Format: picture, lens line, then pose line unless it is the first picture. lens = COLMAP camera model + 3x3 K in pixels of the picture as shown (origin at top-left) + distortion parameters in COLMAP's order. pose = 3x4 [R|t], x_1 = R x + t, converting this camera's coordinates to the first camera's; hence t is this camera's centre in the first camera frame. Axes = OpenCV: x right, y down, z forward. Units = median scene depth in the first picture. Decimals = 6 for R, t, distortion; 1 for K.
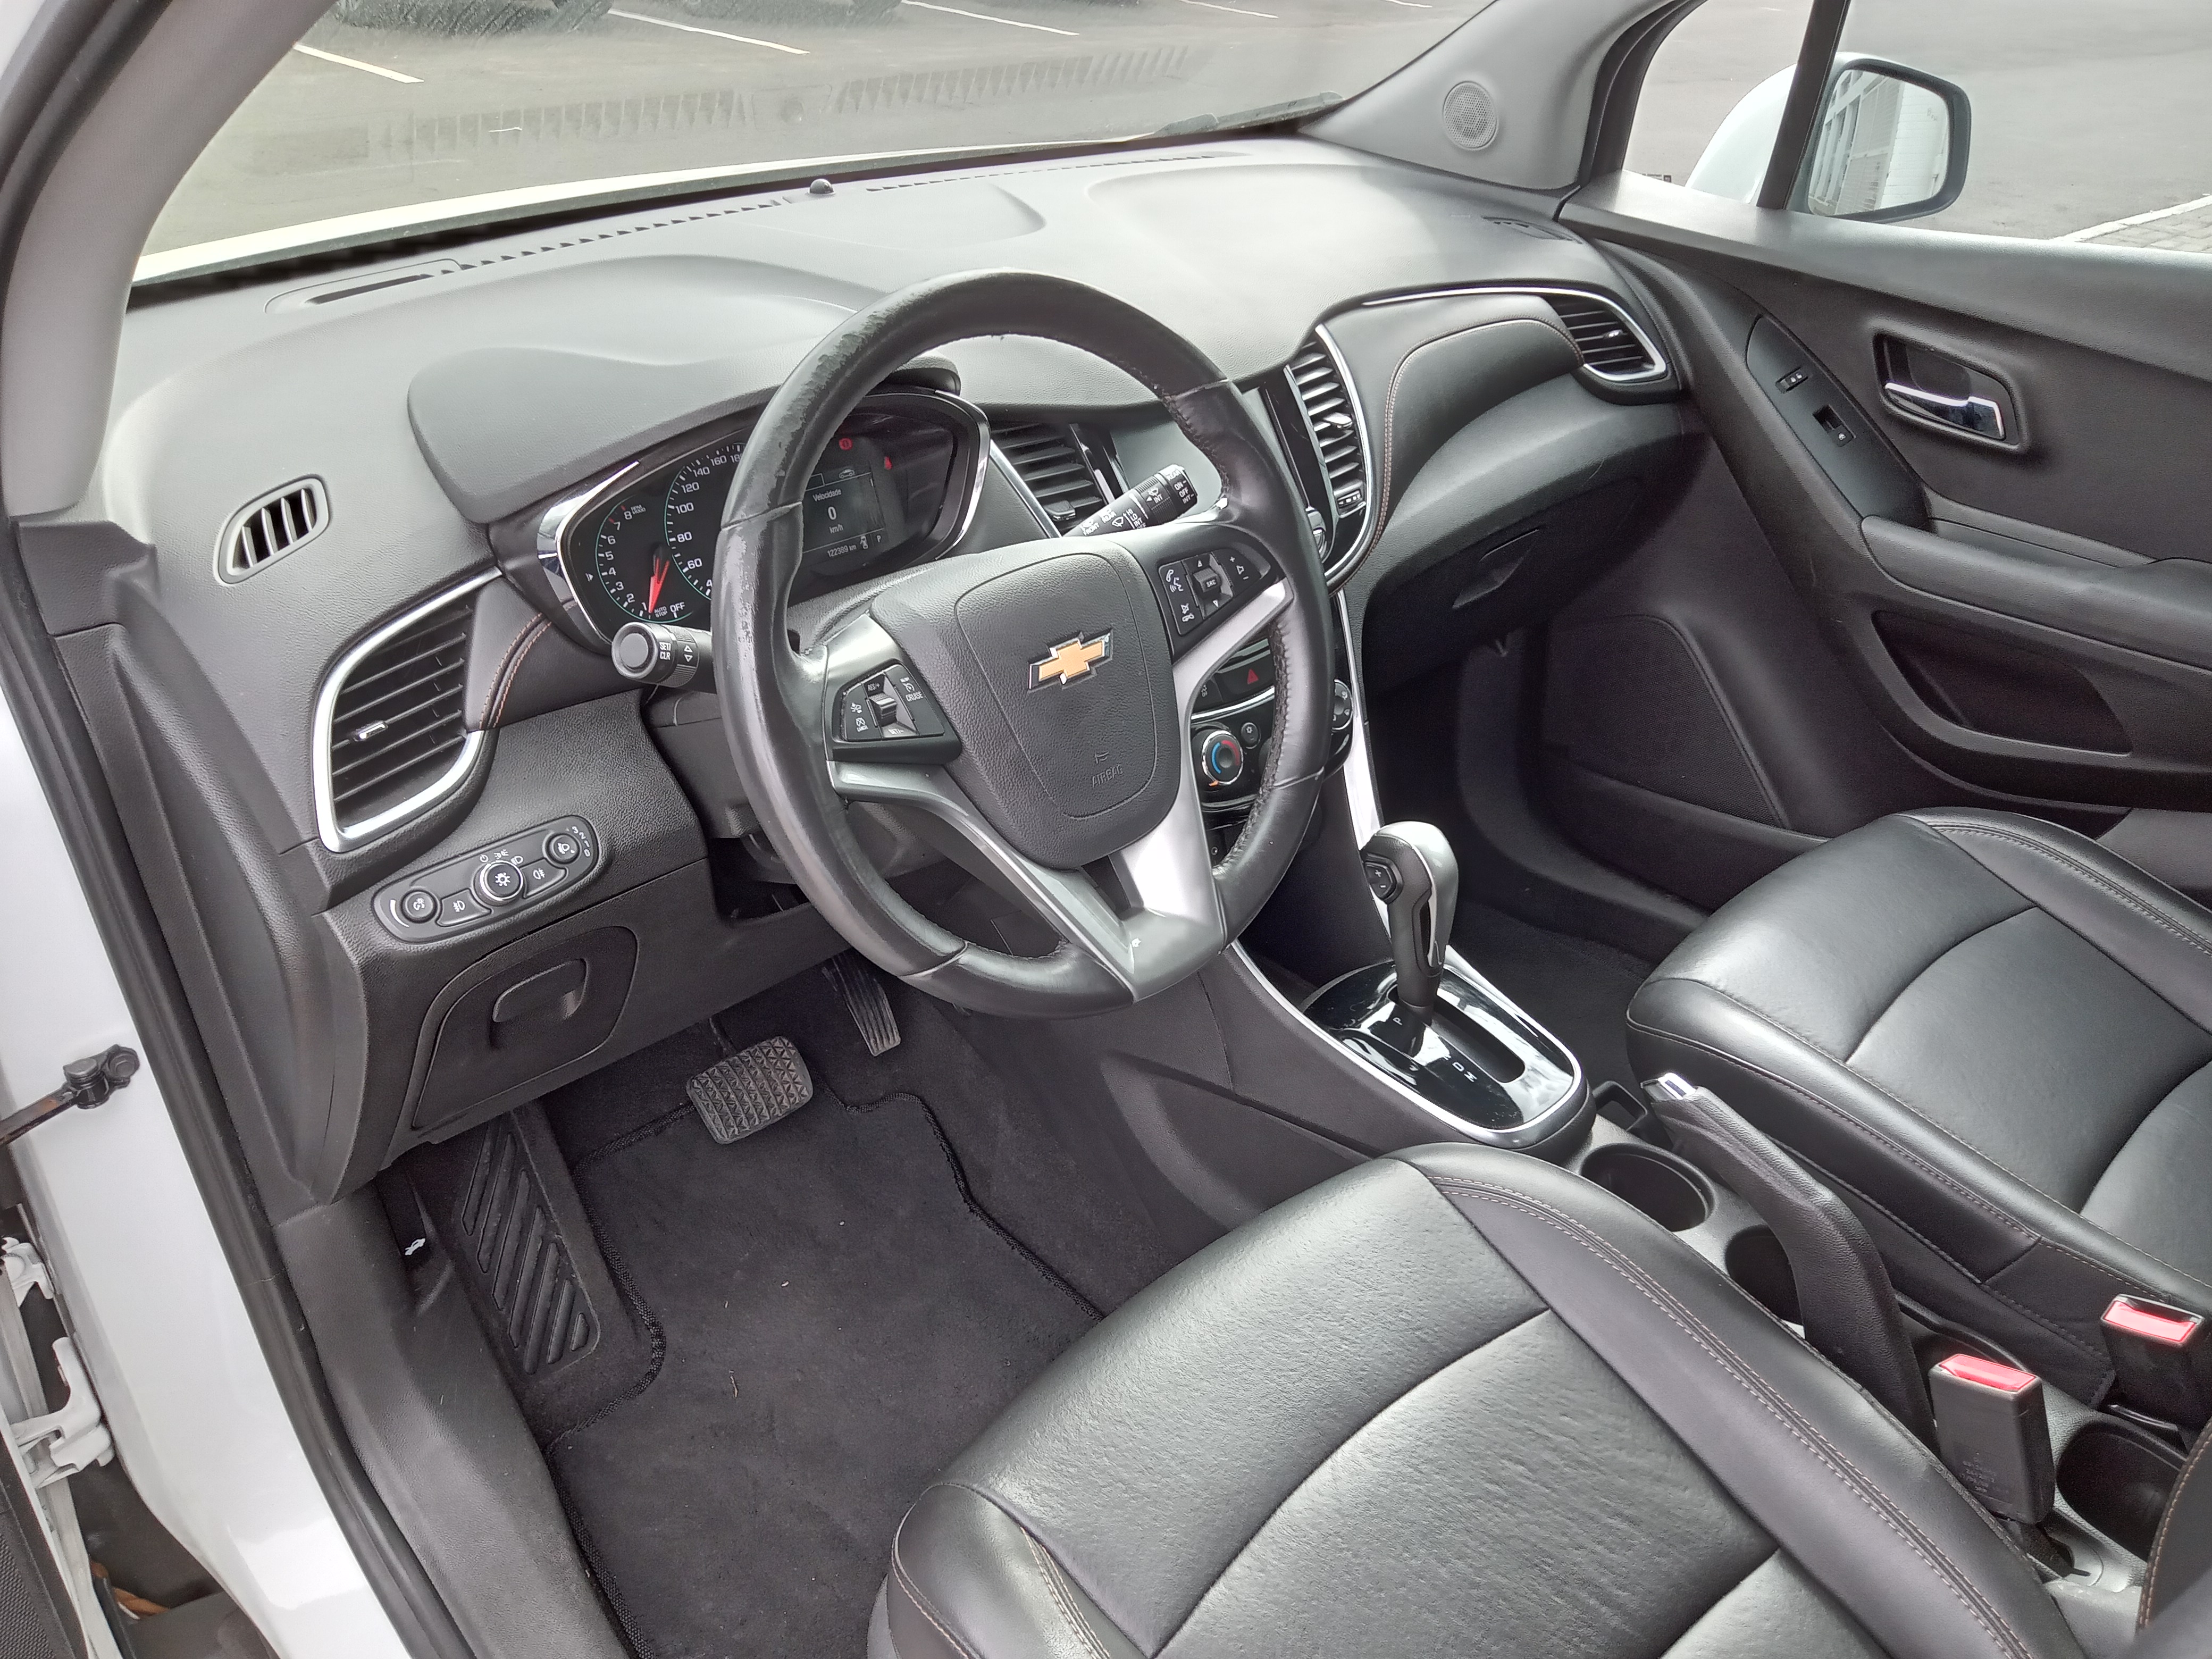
lens RADIAL K [[1650.6, 0, 1106.0], [0, 1650.6, 829.5], [0, 0, 1]] dist [0.006785, 0.000397]
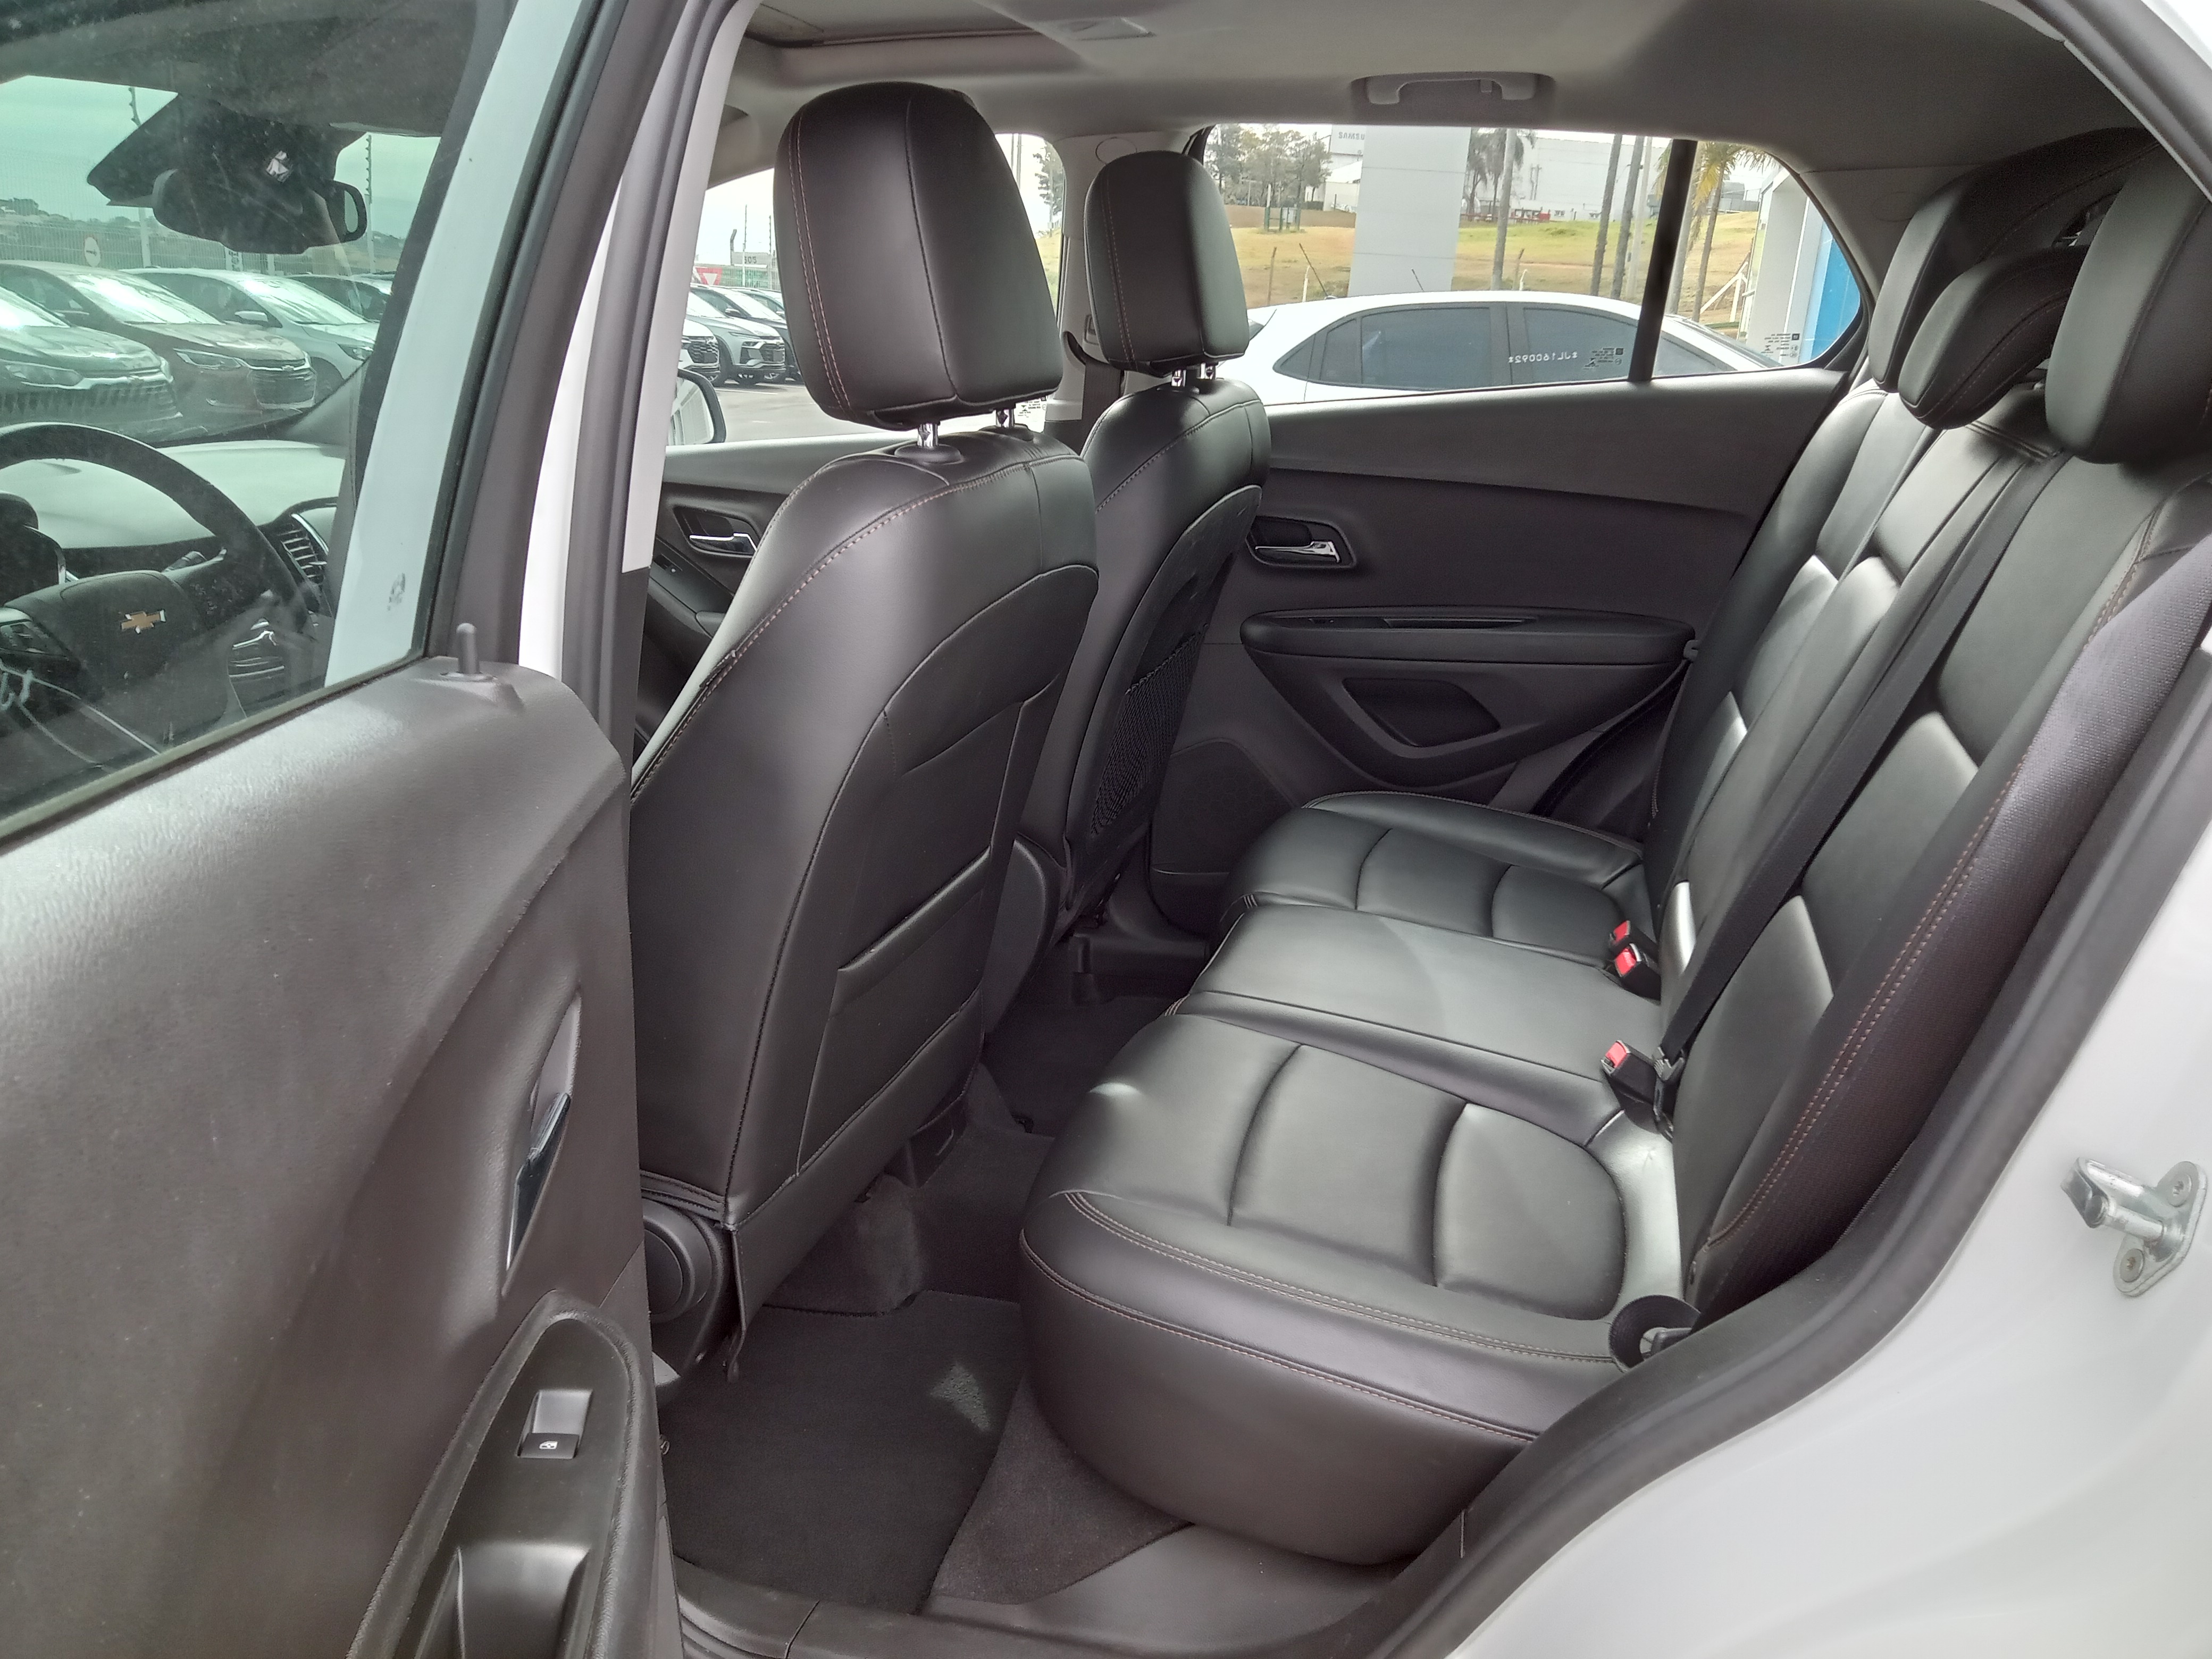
lens RADIAL K [[1650.6, 0, 1106.0], [0, 1650.6, 829.5], [0, 0, 1]] dist [0.006785, 0.000397]
pose [[0.858390, -0.181003, 0.480004, -0.014541], [0.286230, 0.945486, -0.155335, 0.405583], [-0.425721, 0.270730, 0.863404, -0.550192]]
